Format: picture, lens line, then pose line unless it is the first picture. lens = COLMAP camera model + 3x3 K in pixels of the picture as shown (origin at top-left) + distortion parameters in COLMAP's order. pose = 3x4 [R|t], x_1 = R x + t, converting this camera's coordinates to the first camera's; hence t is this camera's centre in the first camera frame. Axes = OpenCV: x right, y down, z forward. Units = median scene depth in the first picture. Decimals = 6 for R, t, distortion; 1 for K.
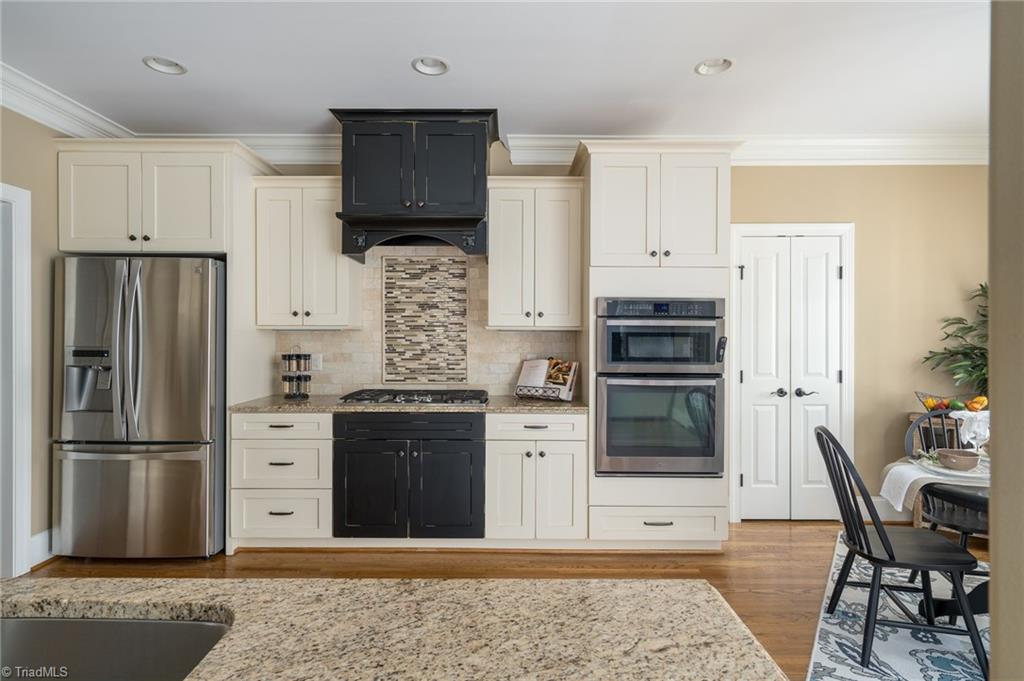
lens RADIAL K [[526.7, 0, 504.1], [0, 526.7, 335.7], [0, 0, 1]] dist [-0.000975, 0.002063]
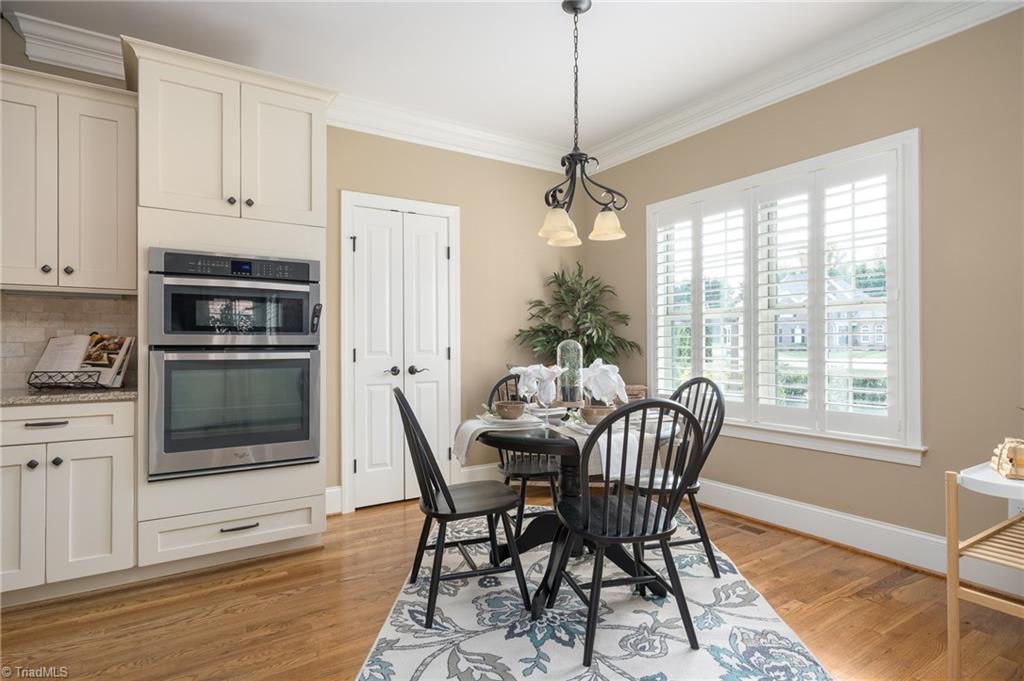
lens RADIAL K [[546.5, 0, 507.9], [0, 546.5, 341.5], [0, 0, 1]] dist [0.006141, -0.000091]
pose [[0.833865, -0.003773, 0.551955, 0.164406], [0.007800, 0.999957, -0.004948, 0.069444], [-0.551913, 0.008431, 0.833859, 0.047261]]
